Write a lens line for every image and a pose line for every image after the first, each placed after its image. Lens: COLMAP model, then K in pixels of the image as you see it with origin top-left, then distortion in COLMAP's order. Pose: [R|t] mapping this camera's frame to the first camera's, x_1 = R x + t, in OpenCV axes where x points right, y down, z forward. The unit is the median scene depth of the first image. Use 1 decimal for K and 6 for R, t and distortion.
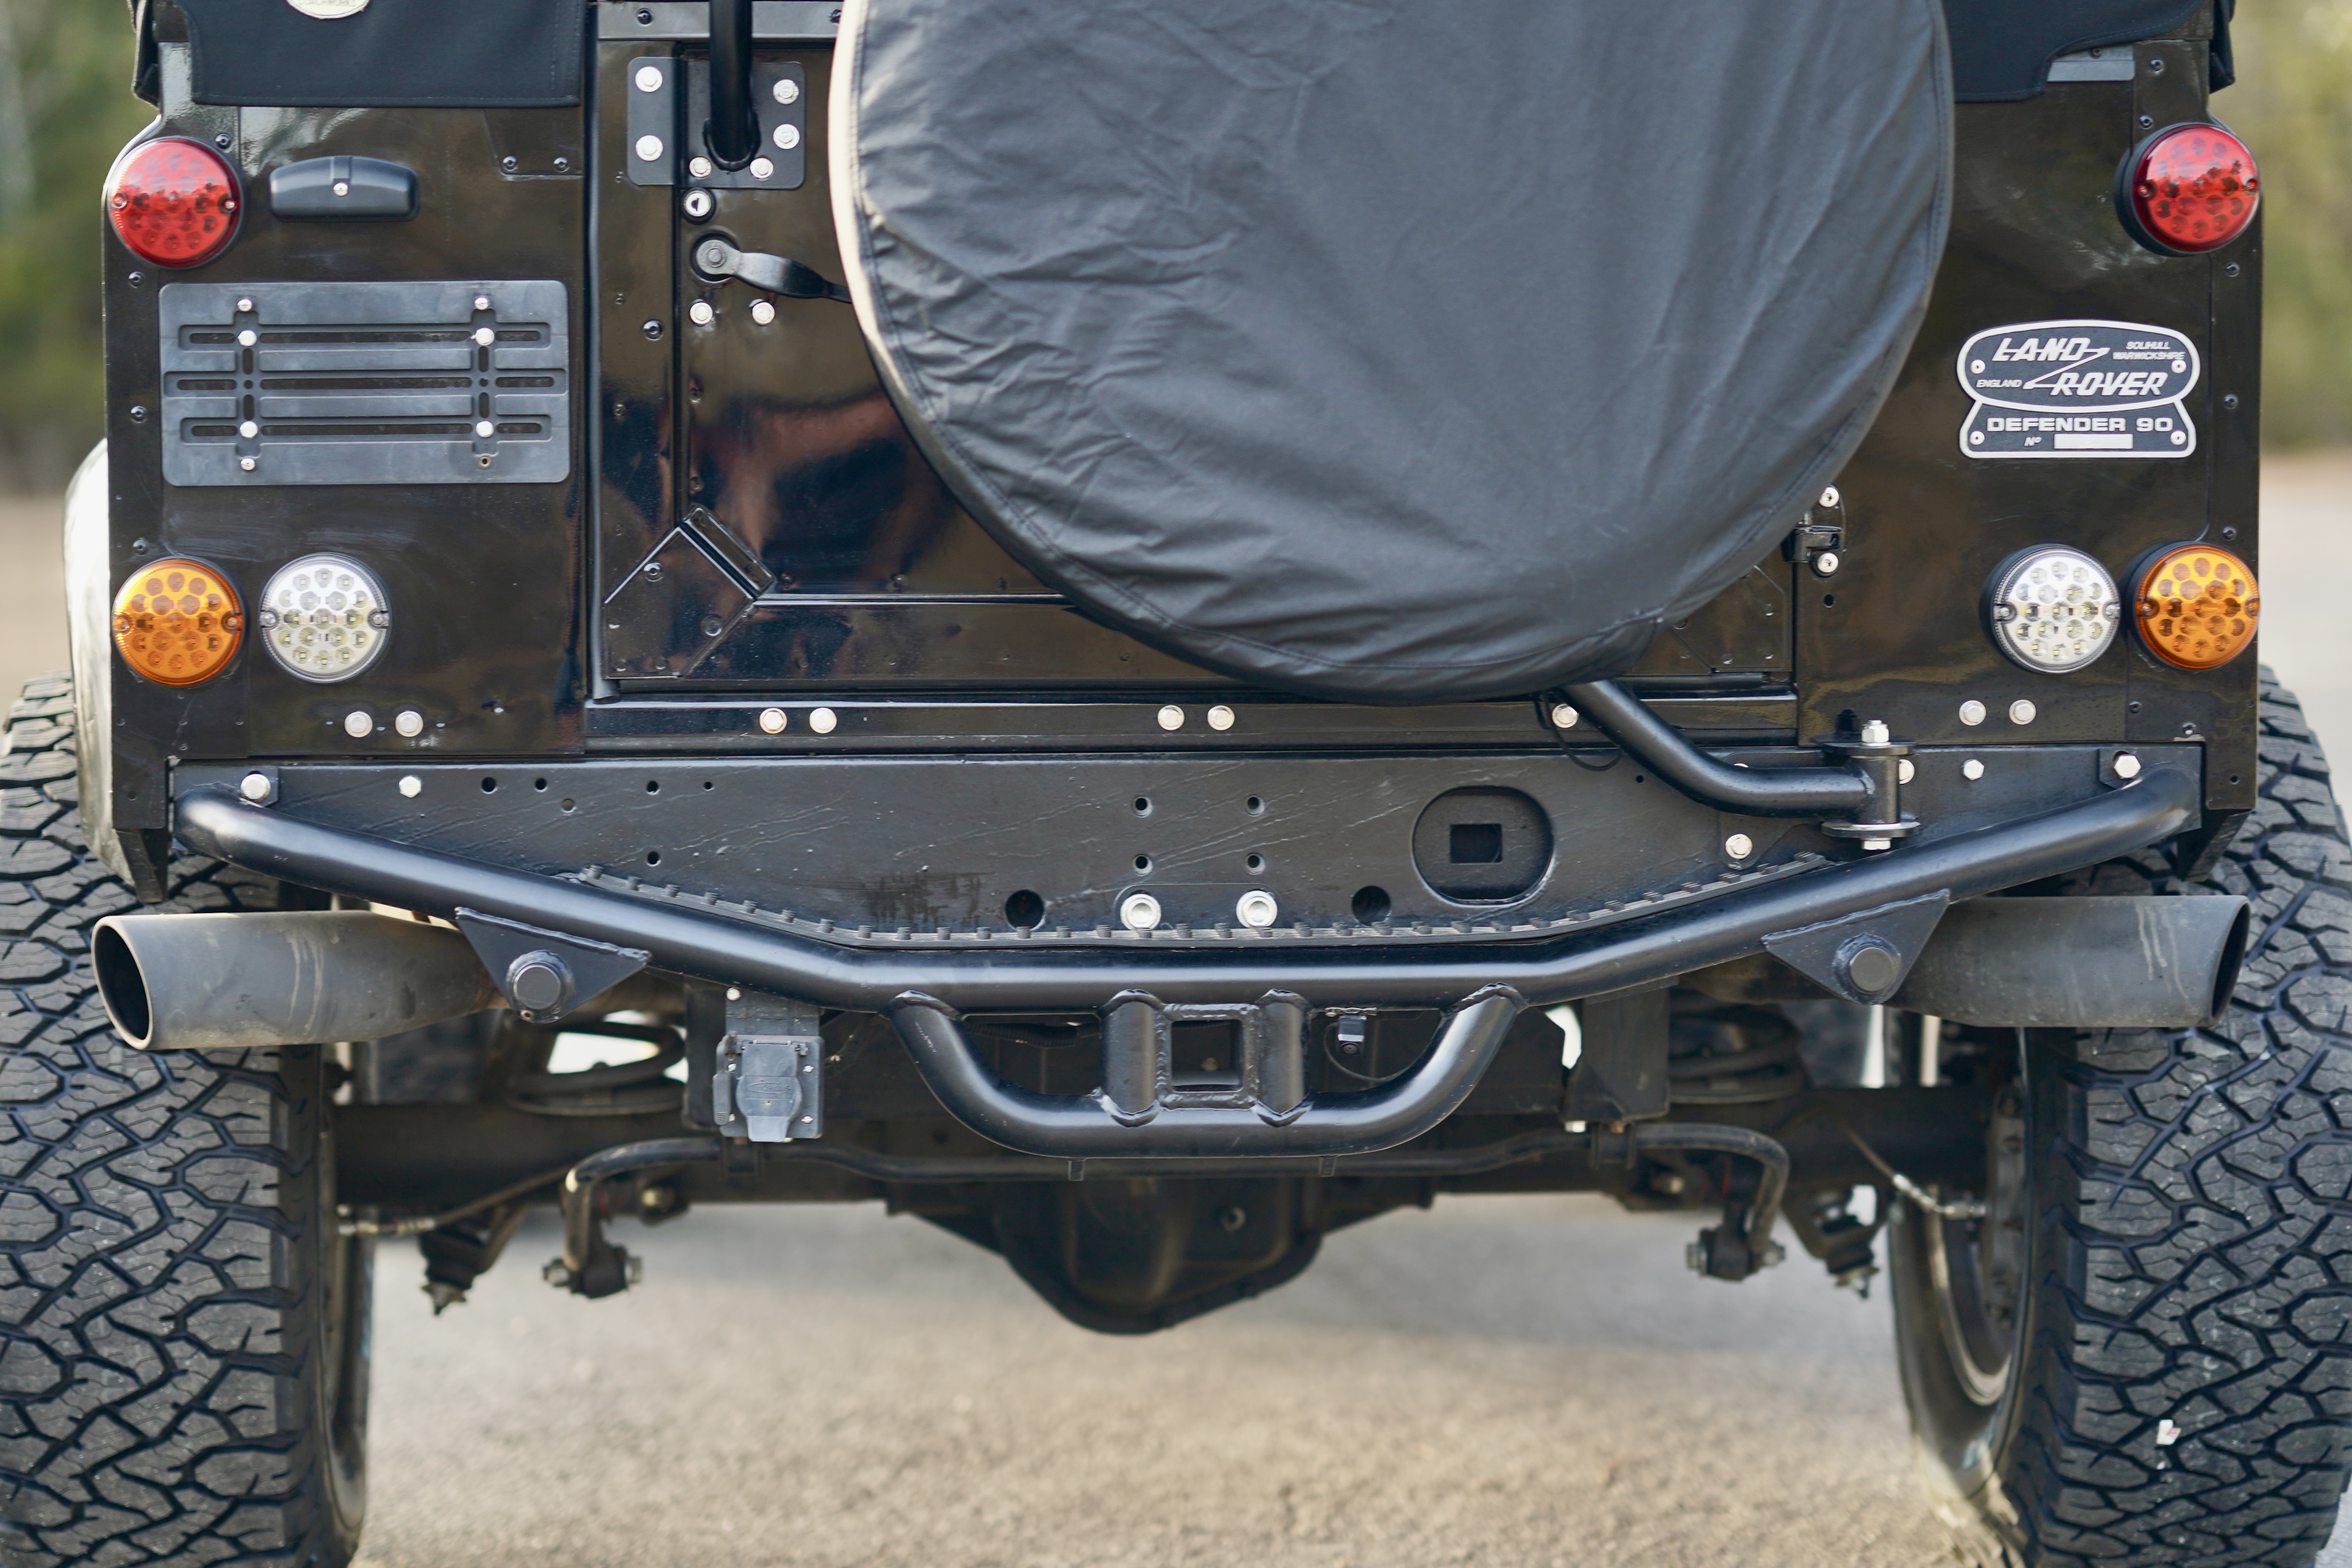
lens RADIAL K [[5658.1, 0, 1173.6], [0, 5658.1, 736.3], [0, 0, 1]] dist [0.066813, 0.690297]
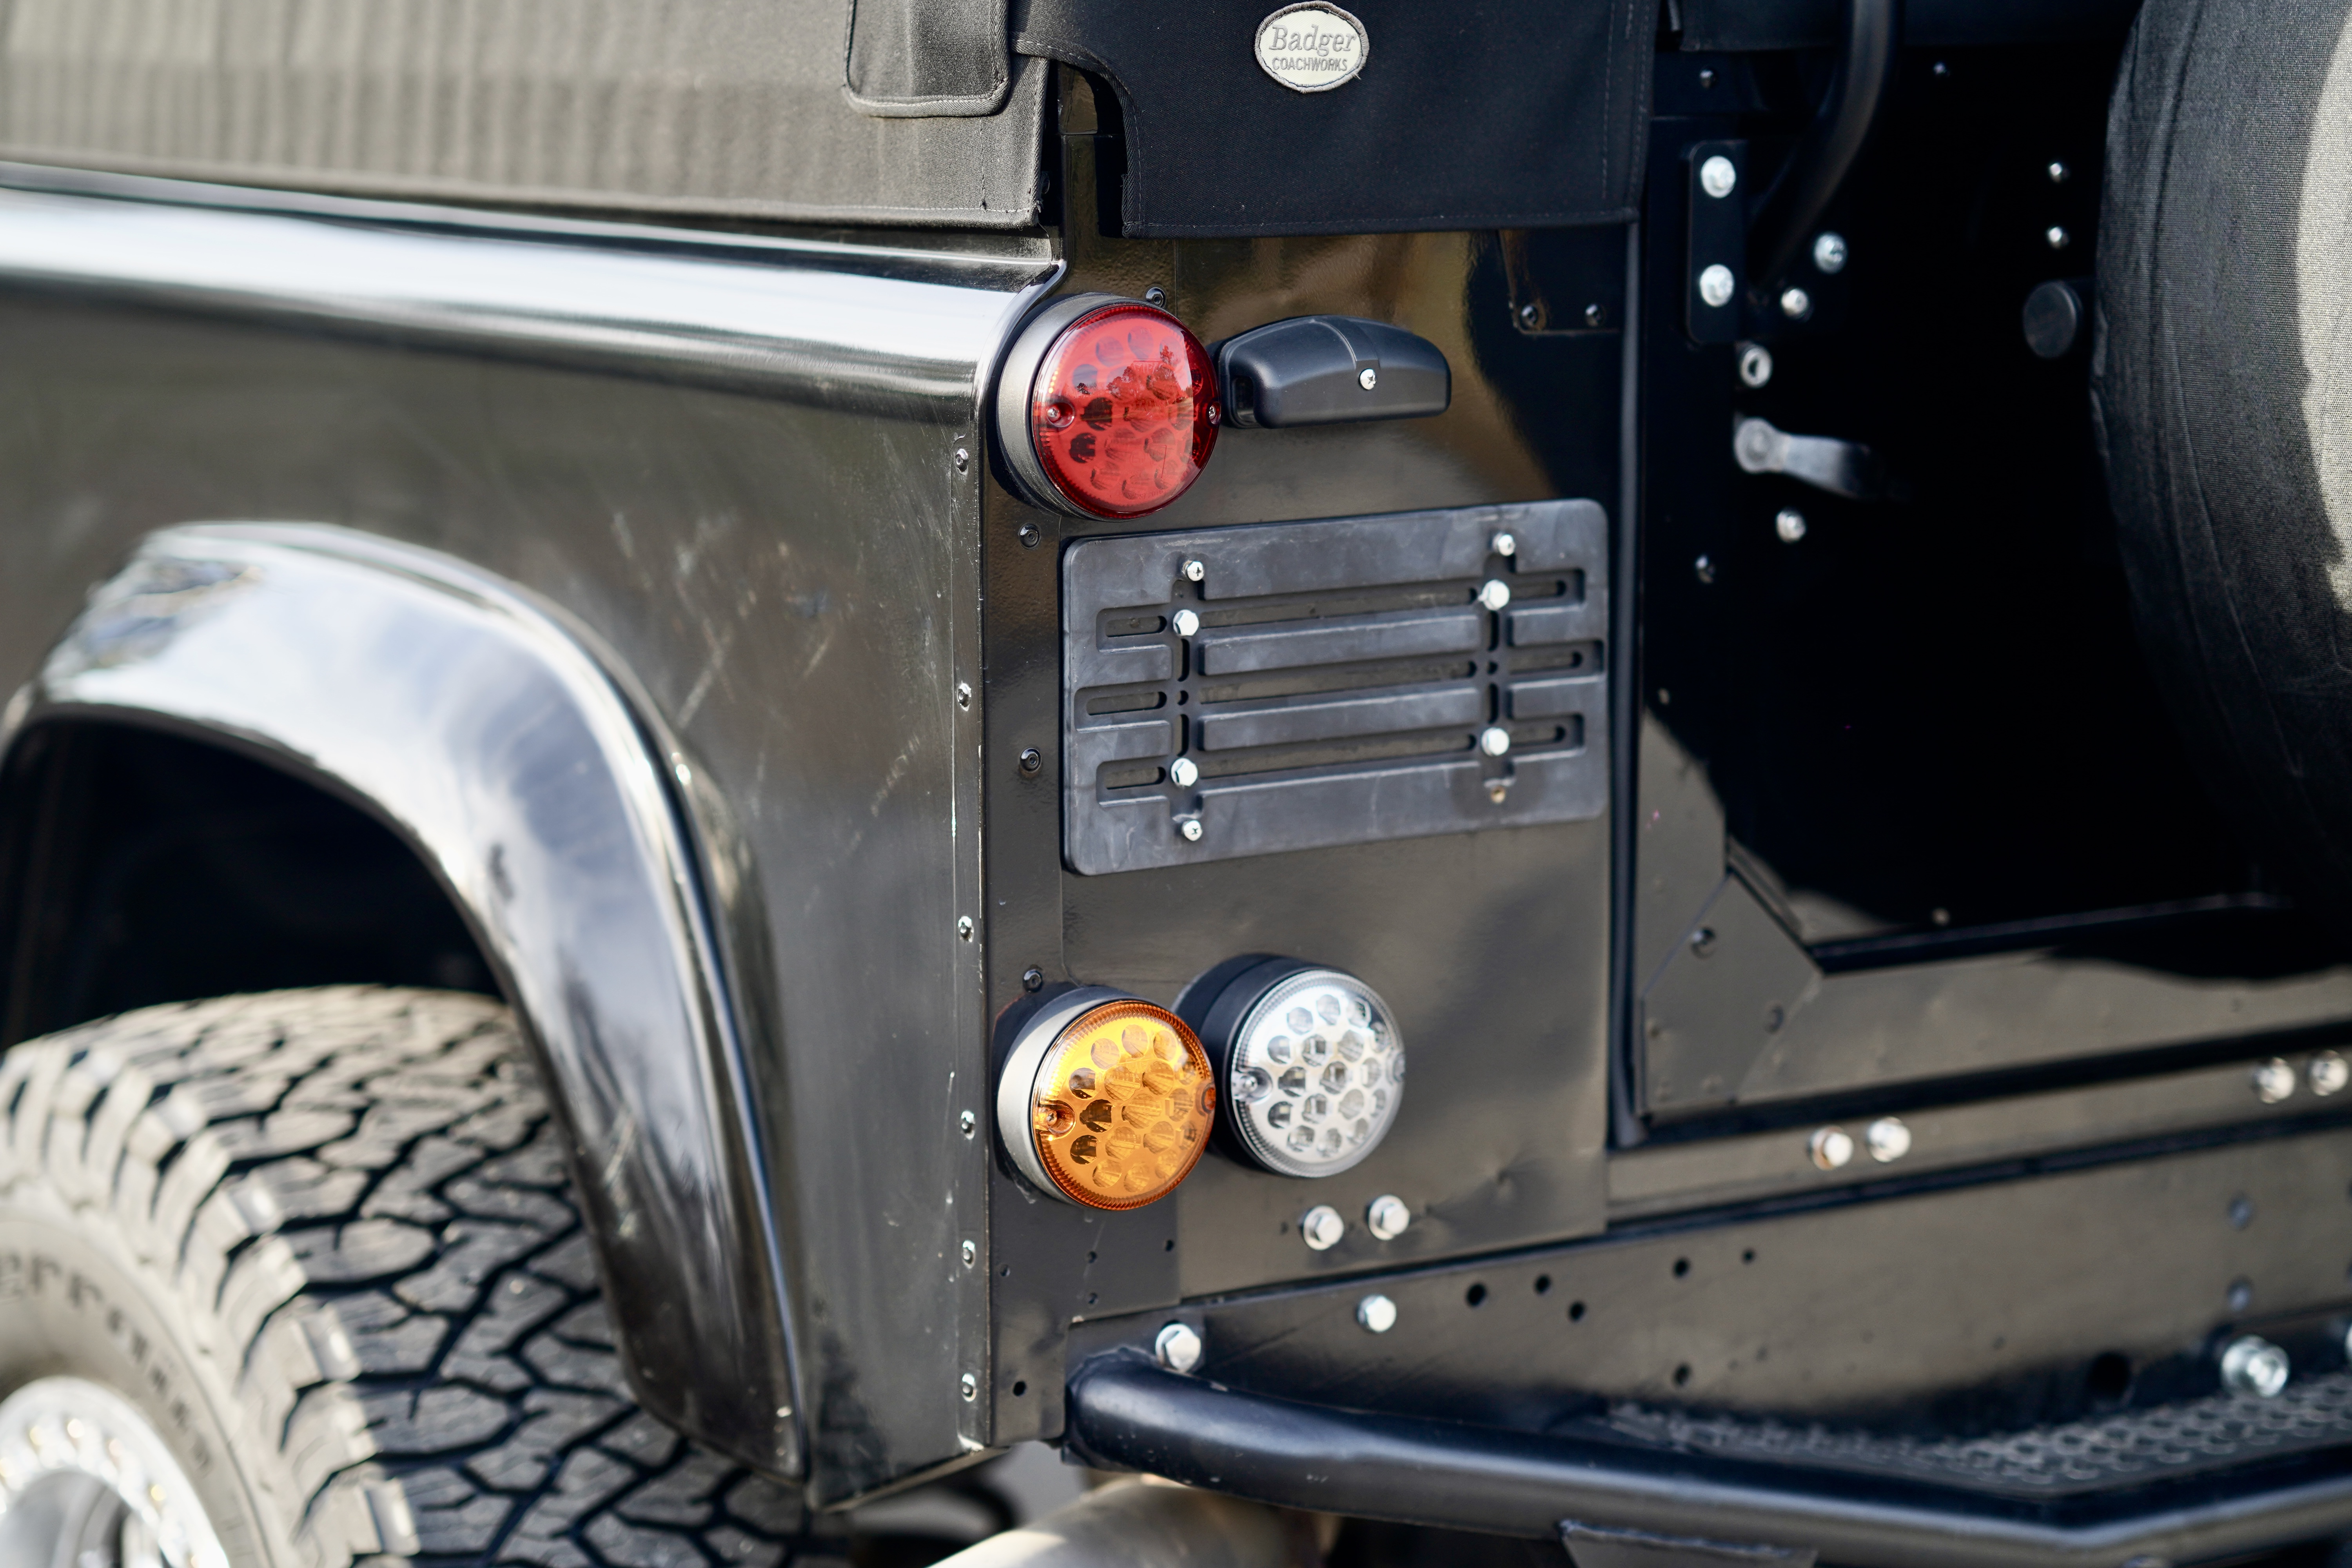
lens RADIAL K [[5658.3, 0, 1173.6], [0, 5658.3, 736.3], [0, 0, 1]] dist [0.066813, 0.690297]
pose [[0.873807, -0.066060, 0.481765, -0.452105], [0.025826, 0.995636, 0.089678, -0.111395], [-0.485587, -0.065919, 0.871700, 0.471597]]
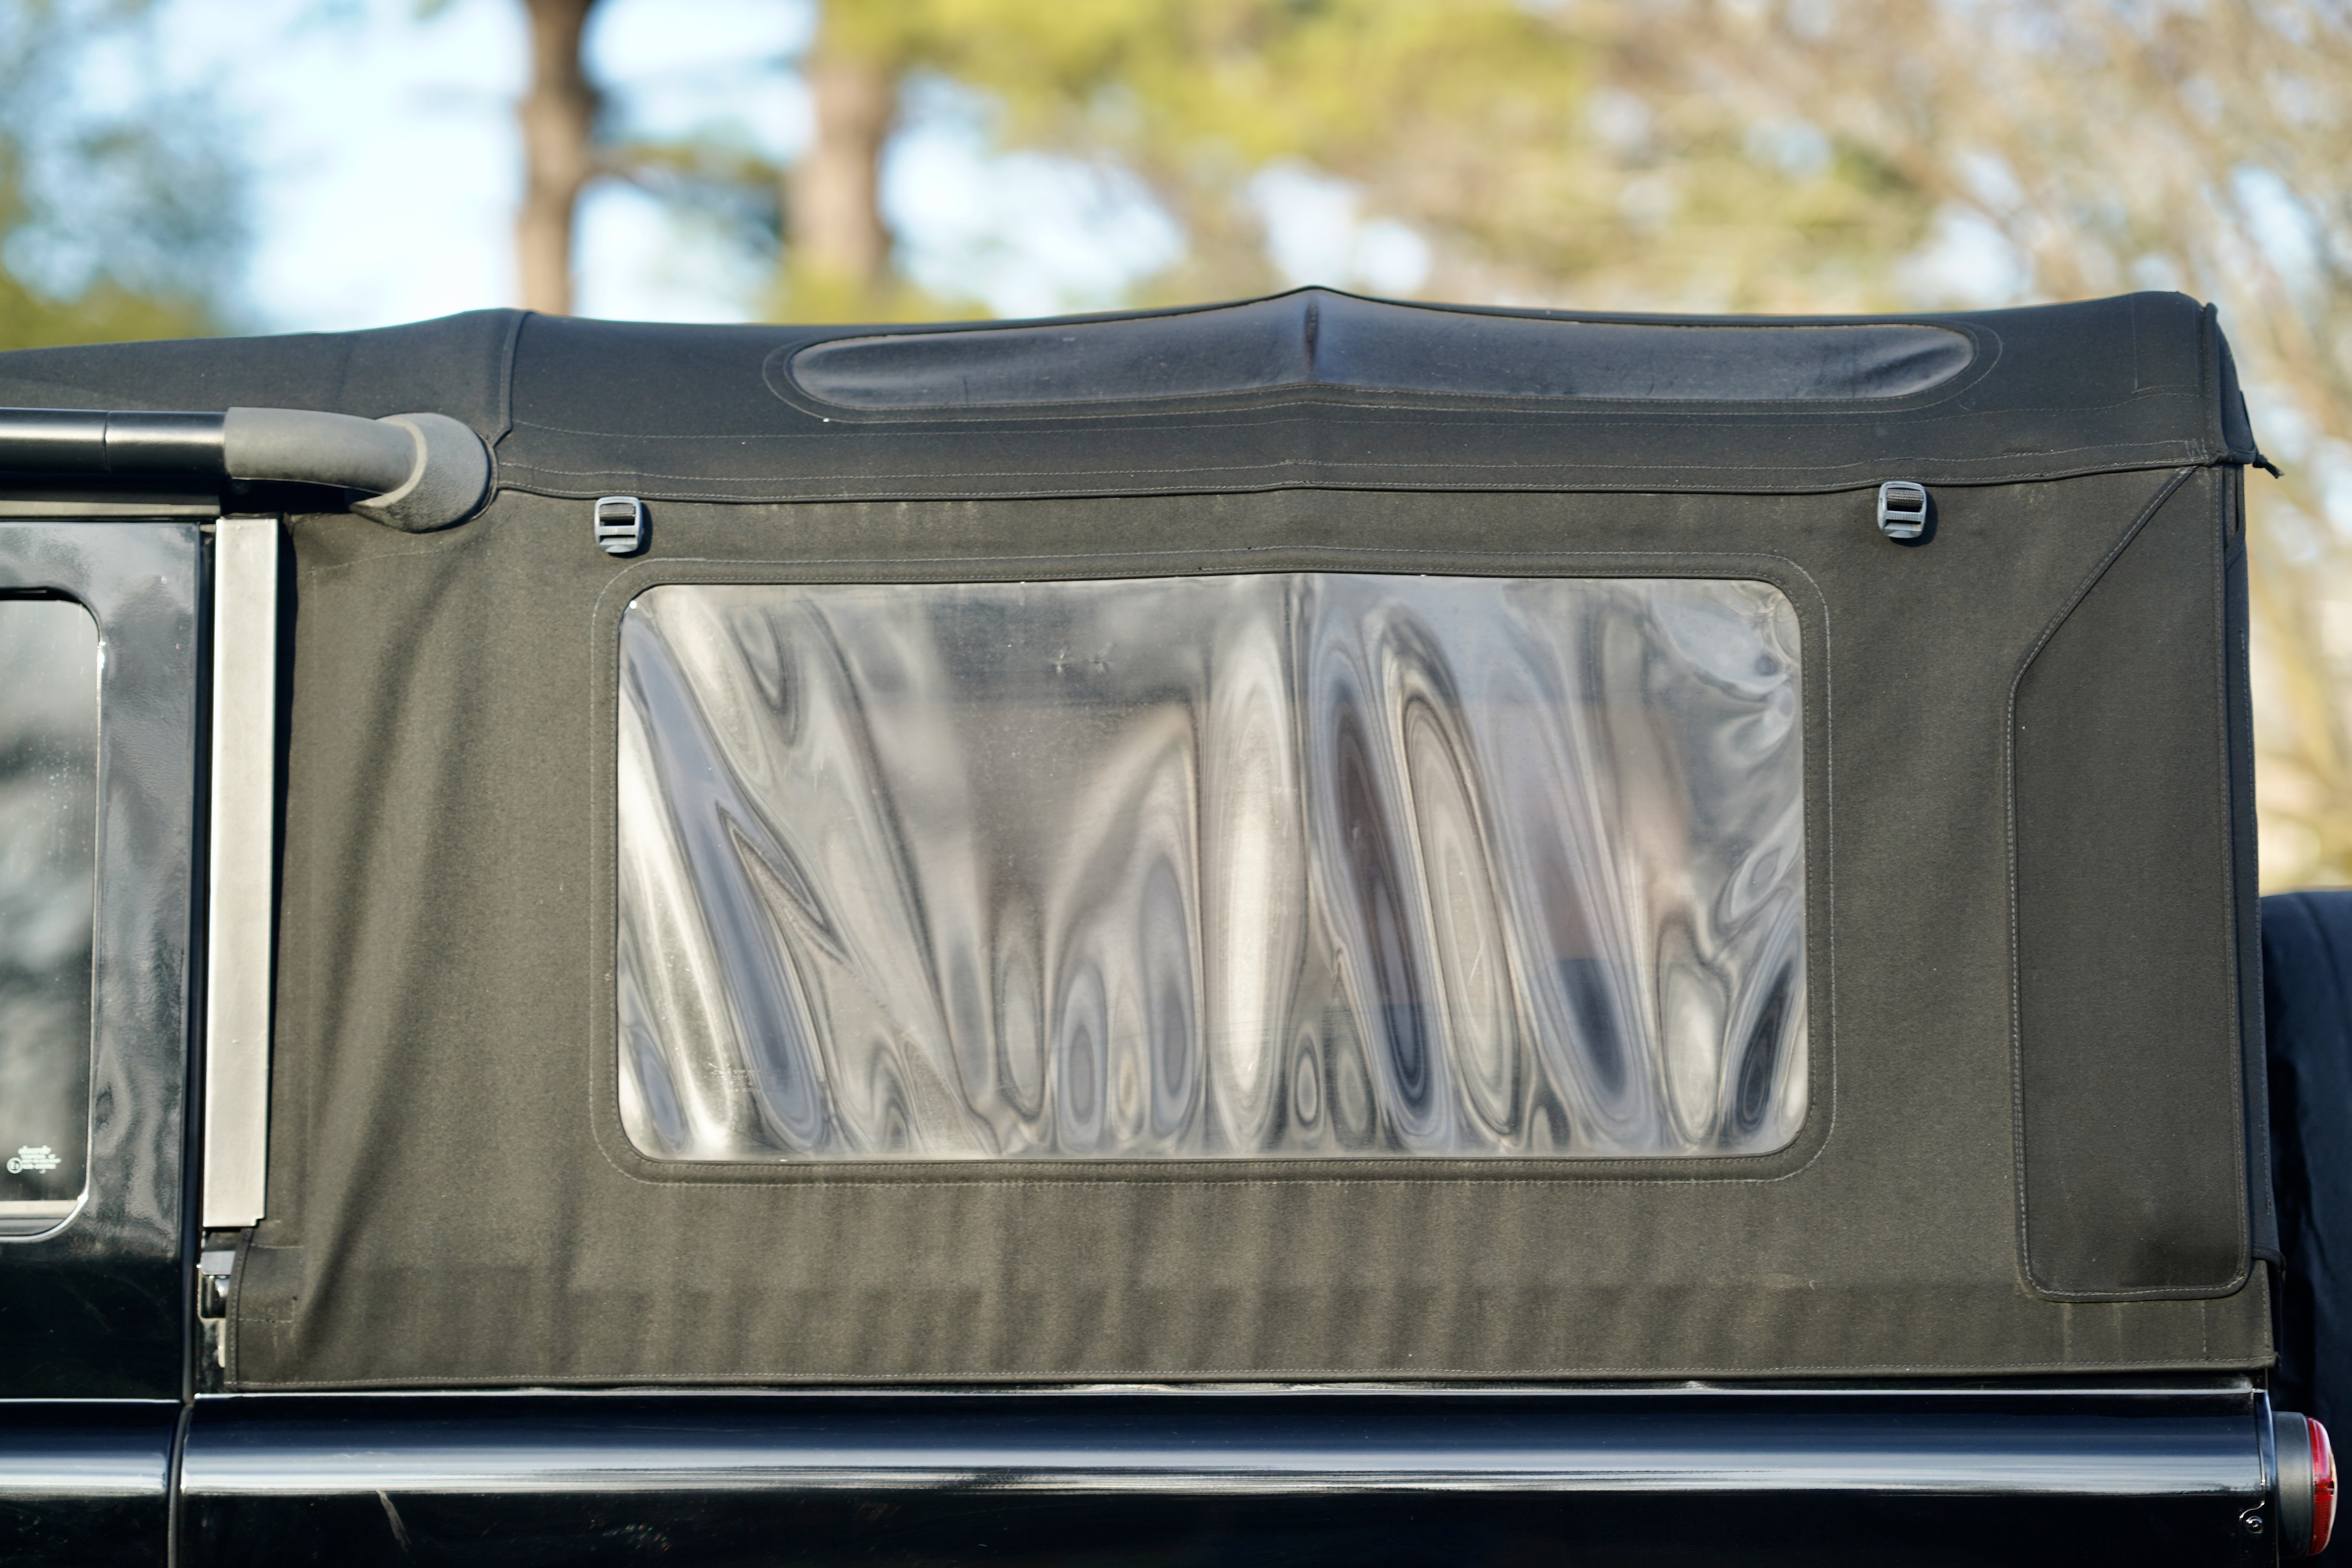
lens RADIAL K [[5870.1, 0, 1197.8], [0, 5870.1, 739.9], [0, 0, 1]] dist [0.072283, 1.016852]
pose [[0.152372, 0.093552, 0.983886, -1.132720], [0.056092, 0.993087, -0.103114, -0.123746], [-0.986730, 0.070900, 0.146071, 1.013732]]
